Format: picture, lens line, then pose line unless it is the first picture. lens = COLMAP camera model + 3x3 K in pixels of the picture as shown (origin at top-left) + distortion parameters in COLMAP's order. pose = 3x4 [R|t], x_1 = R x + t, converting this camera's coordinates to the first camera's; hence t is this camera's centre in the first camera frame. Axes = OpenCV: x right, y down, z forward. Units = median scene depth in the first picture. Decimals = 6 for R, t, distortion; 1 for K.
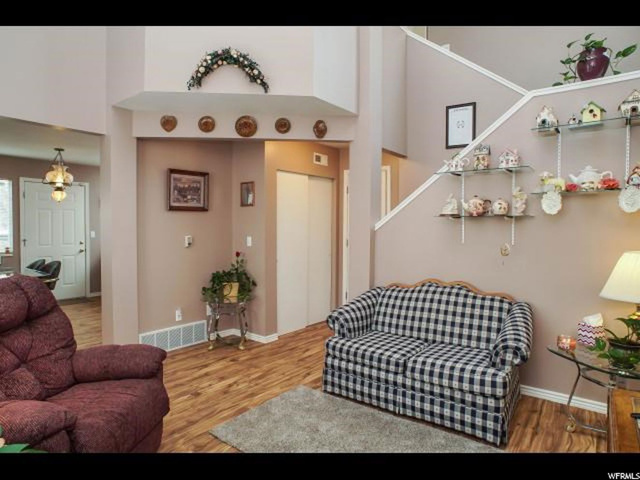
lens RADIAL K [[381.5, 0, 321.0], [0, 381.5, 235.6], [0, 0, 1]] dist [-0.090572, 0.057921]
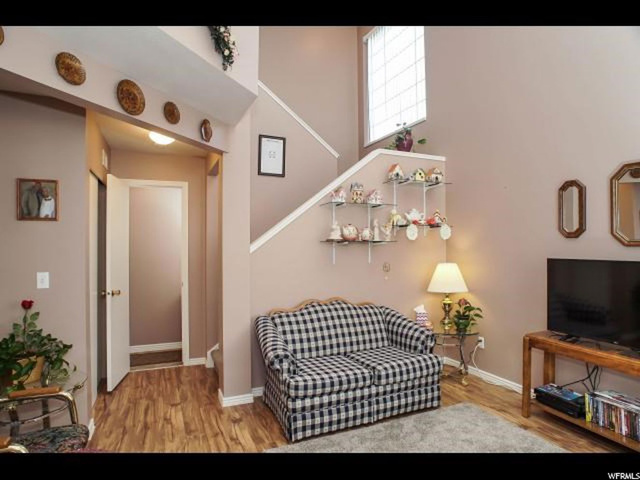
lens RADIAL K [[381.5, 0, 322.1], [0, 381.5, 245.6], [0, 0, 1]] dist [-0.090572, 0.057921]
pose [[0.478667, -0.003340, 0.877990, -0.625234], [0.033105, 0.999350, -0.014246, -0.021245], [-0.877372, 0.035885, 0.478467, 0.449220]]
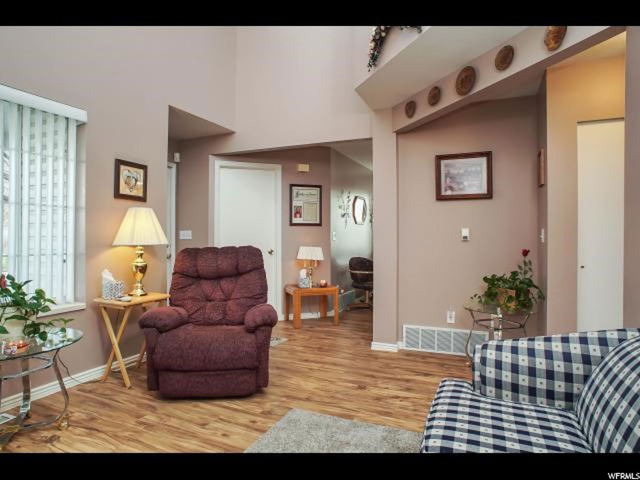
lens RADIAL K [[381.5, 0, 319.5], [0, 381.5, 236.2], [0, 0, 1]] dist [-0.090572, 0.057921]
pose [[0.243073, -0.005835, -0.969990, 0.490250], [-0.028506, 0.999507, -0.013155, 0.048486], [0.969589, 0.030848, 0.242787, 0.562759]]
